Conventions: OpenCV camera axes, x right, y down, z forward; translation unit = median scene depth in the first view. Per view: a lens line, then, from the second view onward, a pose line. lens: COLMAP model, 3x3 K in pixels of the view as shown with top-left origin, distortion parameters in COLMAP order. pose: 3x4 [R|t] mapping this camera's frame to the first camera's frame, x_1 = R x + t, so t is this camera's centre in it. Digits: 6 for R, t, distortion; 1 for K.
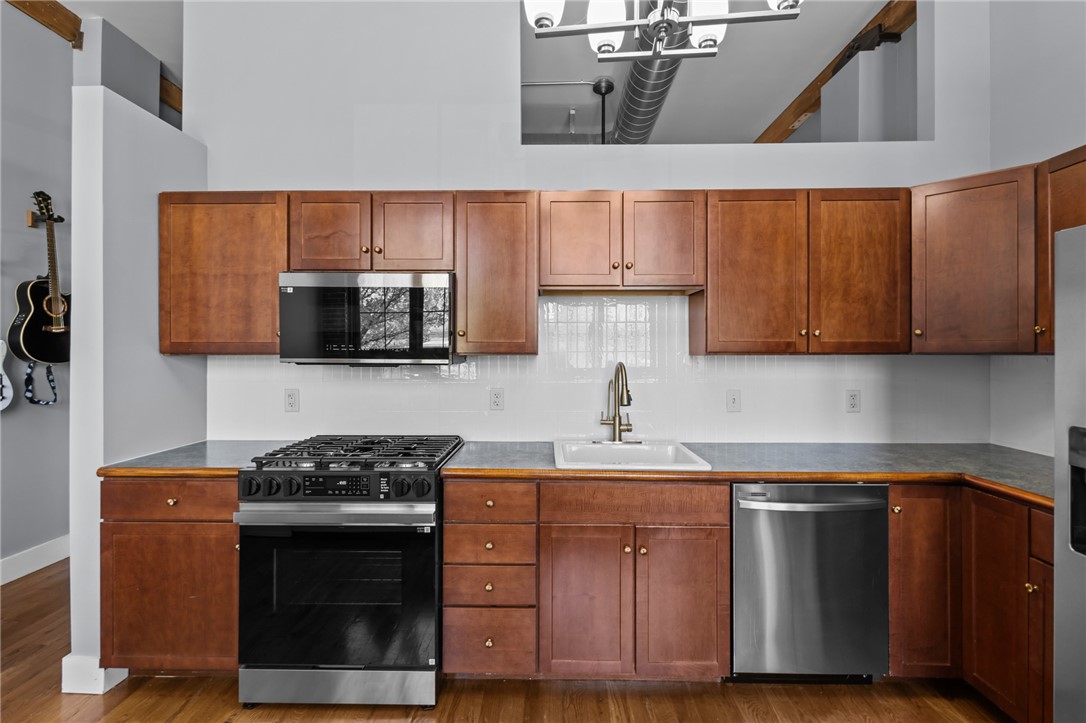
lens RADIAL K [[509.4, 0, 542.8], [0, 509.4, 355.2], [0, 0, 1]] dist [0.002304, -0.000053]
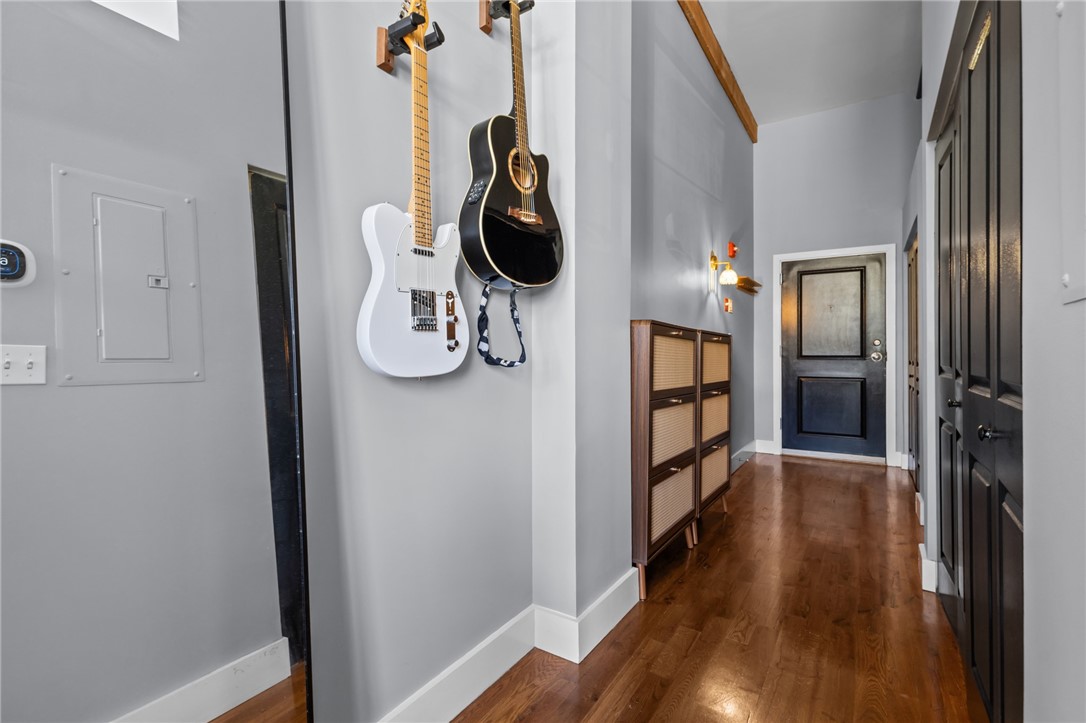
lens RADIAL K [[510.5, 0, 545.8], [0, 510.5, 363.3], [0, 0, 1]] dist [0.006649, -0.000792]
pose [[0.856475, 0.001049, -0.516187, -0.686390], [-0.005912, 0.999952, -0.007777, 0.096821], [0.516154, 0.009713, 0.856441, 0.591402]]
